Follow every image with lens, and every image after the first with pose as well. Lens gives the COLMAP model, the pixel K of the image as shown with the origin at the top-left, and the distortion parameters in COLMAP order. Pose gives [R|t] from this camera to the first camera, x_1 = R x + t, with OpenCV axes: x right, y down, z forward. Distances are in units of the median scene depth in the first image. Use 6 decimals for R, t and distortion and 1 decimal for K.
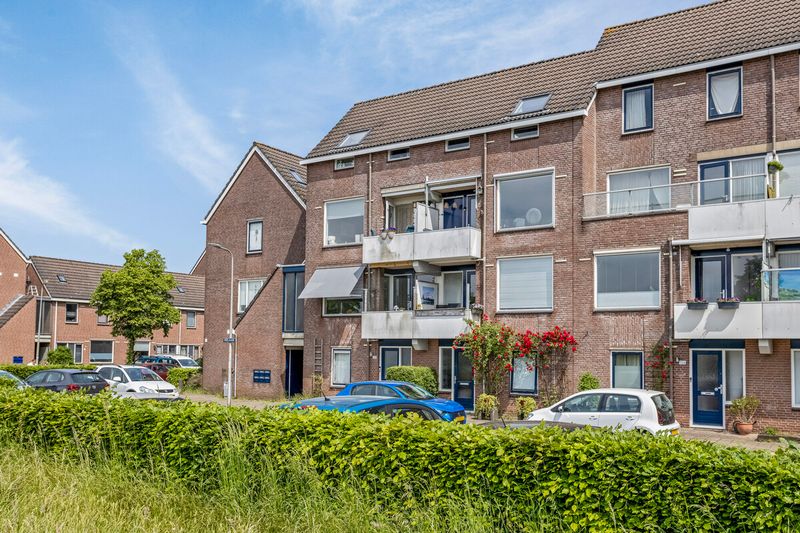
lens RADIAL K [[747.1, 0, 380.5], [0, 747.1, 314.2], [0, 0, 1]] dist [0.005744, 0.000000]
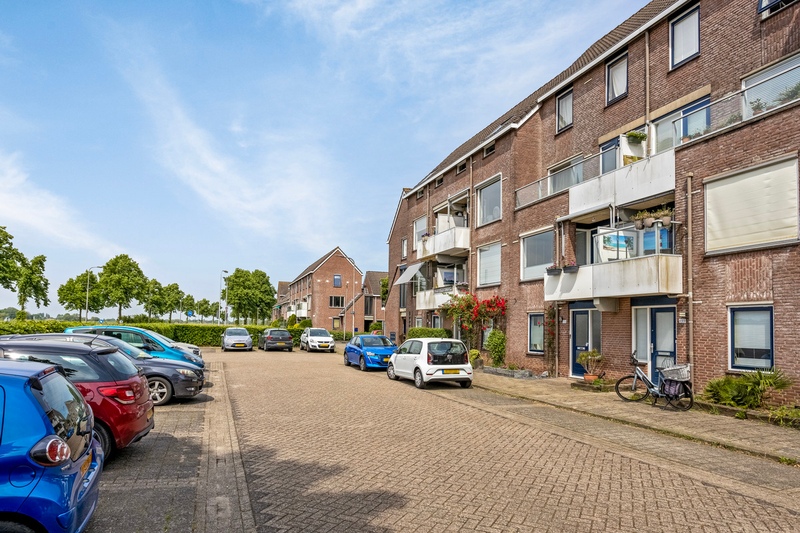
lens RADIAL K [[503.5, 0, 363.7], [0, 503.5, 299.8], [0, 0, 1]] dist [-0.005807, 0.009119]
pose [[0.782311, -0.033313, -0.621996, 0.564248], [0.024282, 0.999441, -0.022988, 0.035997], [0.622414, 0.002881, 0.782683, 0.169425]]
